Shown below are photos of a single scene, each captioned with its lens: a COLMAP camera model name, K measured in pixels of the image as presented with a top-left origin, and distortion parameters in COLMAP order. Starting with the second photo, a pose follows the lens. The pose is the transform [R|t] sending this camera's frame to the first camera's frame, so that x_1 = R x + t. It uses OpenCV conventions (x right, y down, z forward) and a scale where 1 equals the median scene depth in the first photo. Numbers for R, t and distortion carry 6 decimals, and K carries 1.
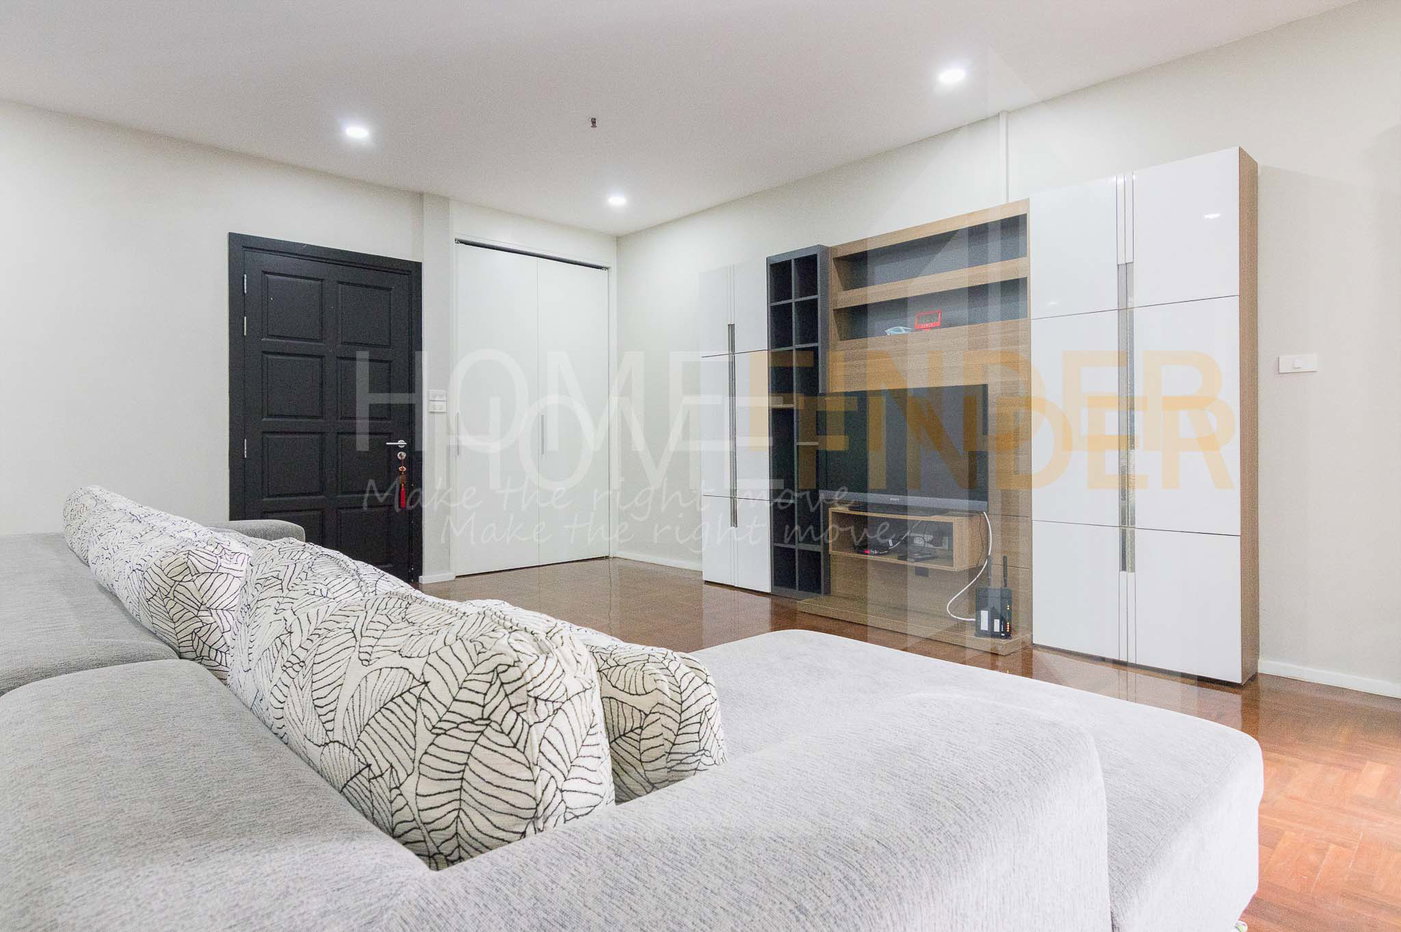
lens RADIAL K [[742.2, 0, 700.6], [0, 742.2, 443.7], [0, 0, 1]] dist [0.008837, -0.000091]
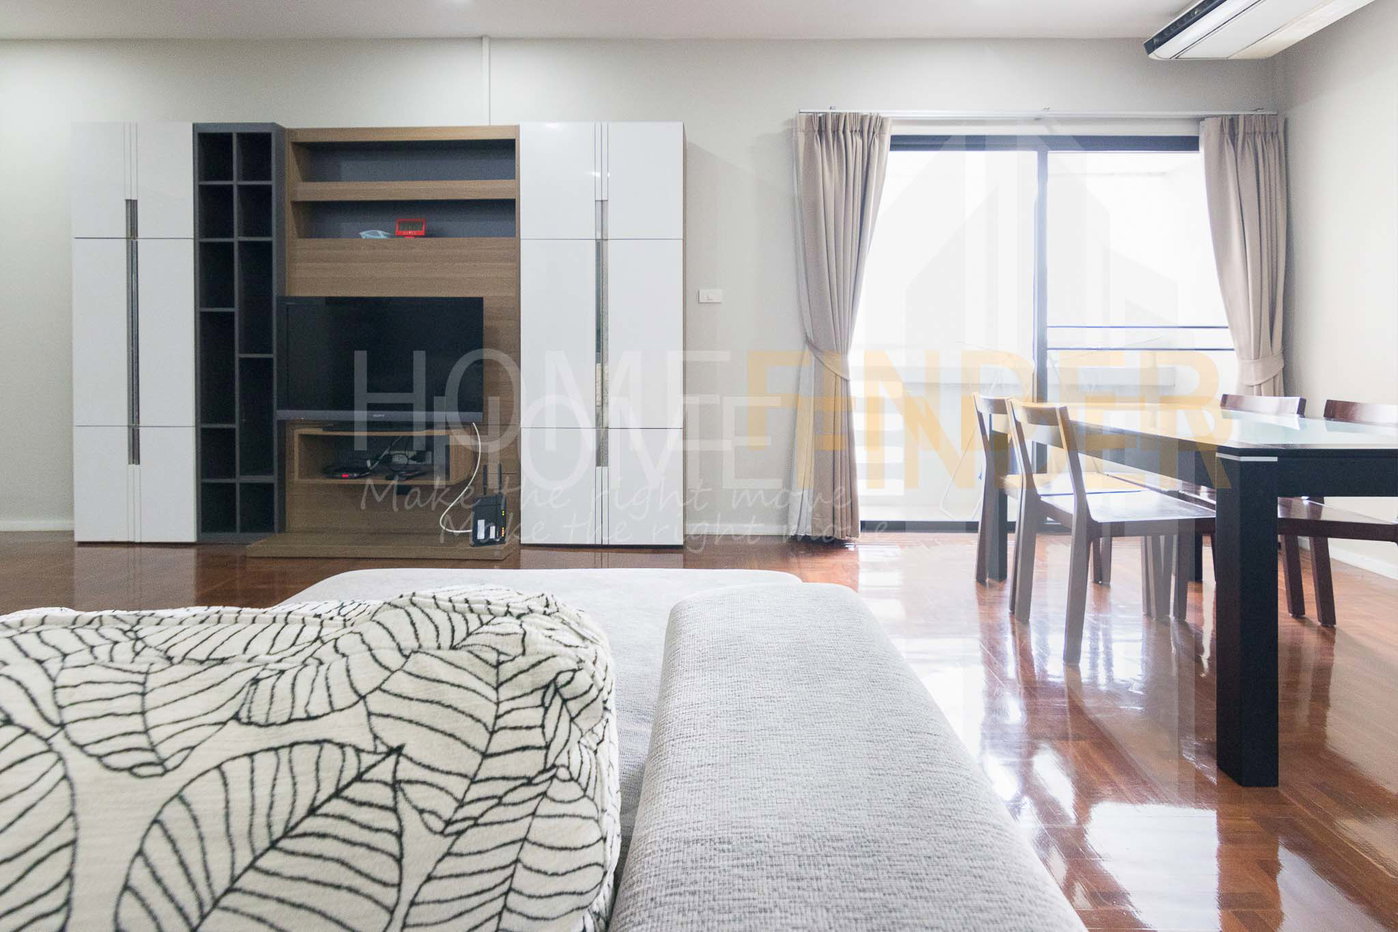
lens RADIAL K [[724.7, 0, 698.2], [0, 724.7, 357.4], [0, 0, 1]] dist [0.015635, -0.000187]
pose [[0.717293, 0.004075, 0.696760, -0.097160], [-0.000632, 0.999986, -0.005198, 0.007380], [-0.696772, 0.003288, 0.717285, 0.079771]]
